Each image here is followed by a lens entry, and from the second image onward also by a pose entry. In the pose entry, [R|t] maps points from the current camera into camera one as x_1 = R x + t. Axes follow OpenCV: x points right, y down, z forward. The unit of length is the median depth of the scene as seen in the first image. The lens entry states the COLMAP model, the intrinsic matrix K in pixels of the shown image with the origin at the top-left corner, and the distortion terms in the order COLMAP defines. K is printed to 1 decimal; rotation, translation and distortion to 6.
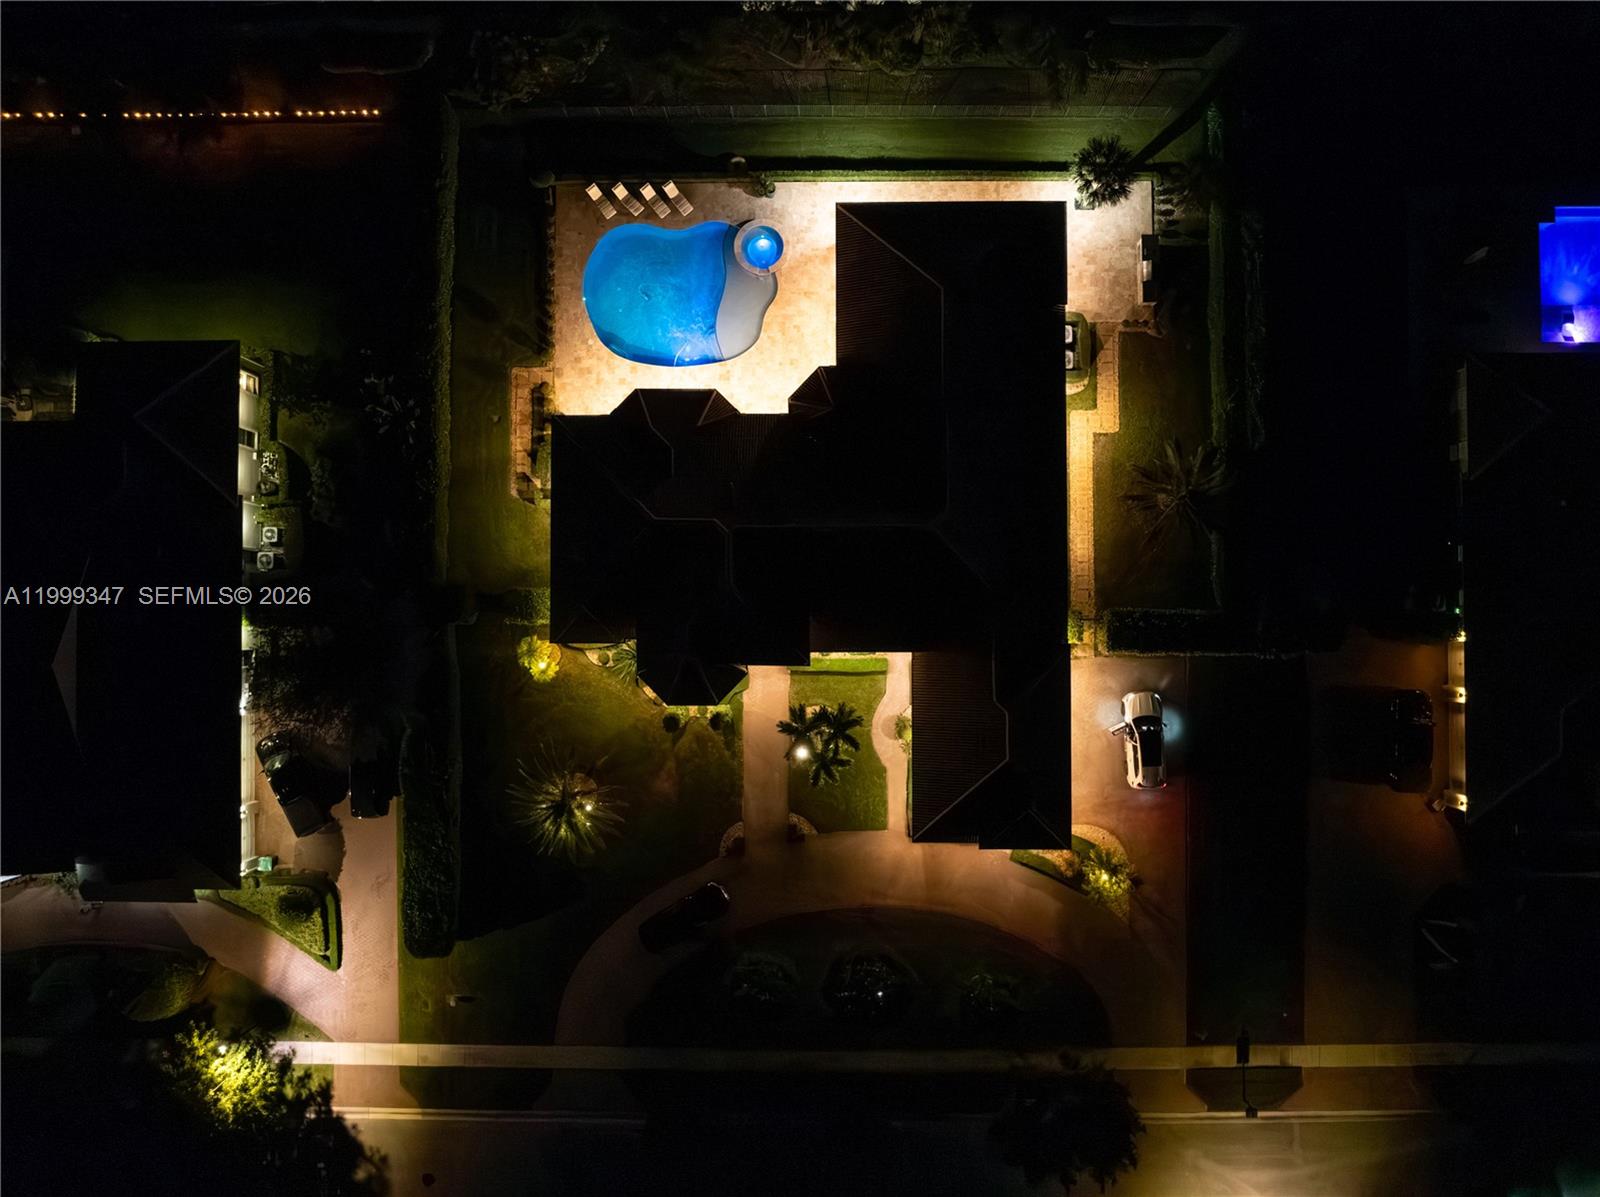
lens RADIAL K [[1136.9, 0, 811.7], [0, 1136.9, 590.6], [0, 0, 1]] dist [-0.050697, 0.023292]
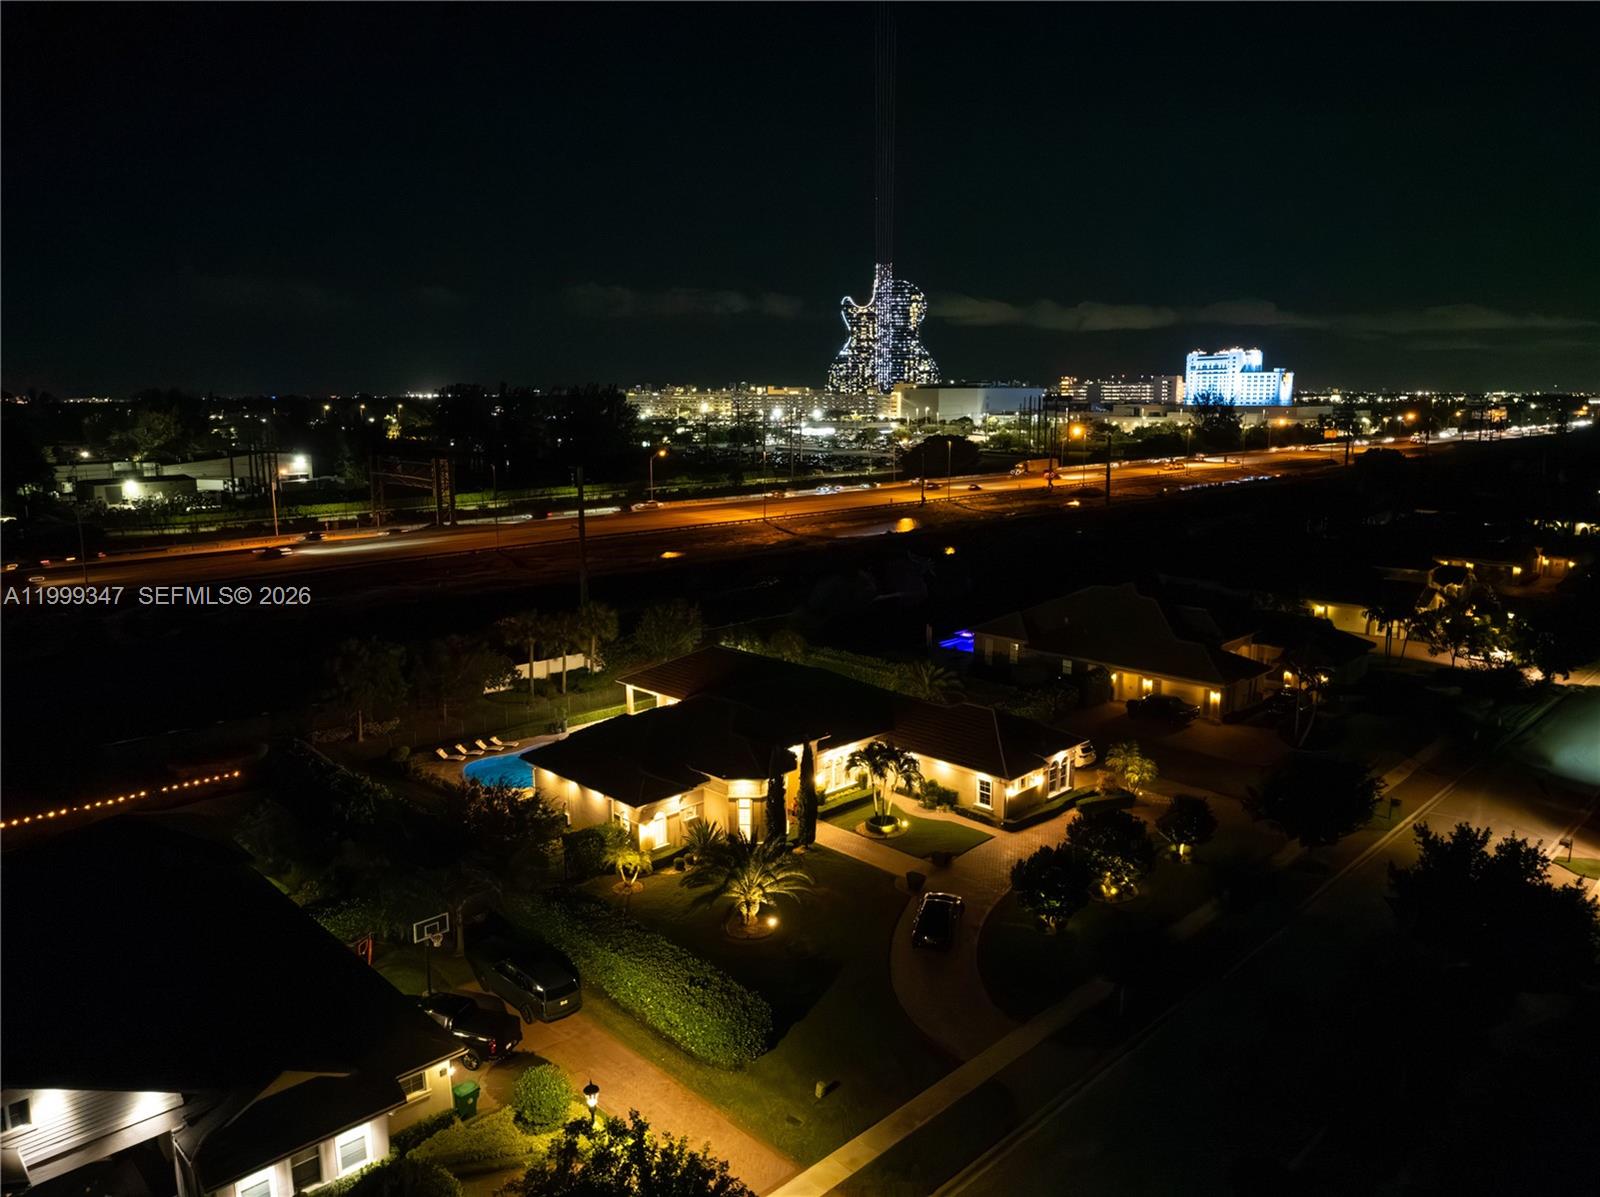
lens RADIAL K [[1136.9, 0, 811.7], [0, 1136.9, 590.6], [0, 0, 1]] dist [-0.050697, 0.023292]
pose [[0.709079, -0.115787, 0.695557, -0.752982], [0.704924, 0.140150, -0.695298, 0.785224], [-0.016976, 0.983337, 0.180998, 0.583613]]
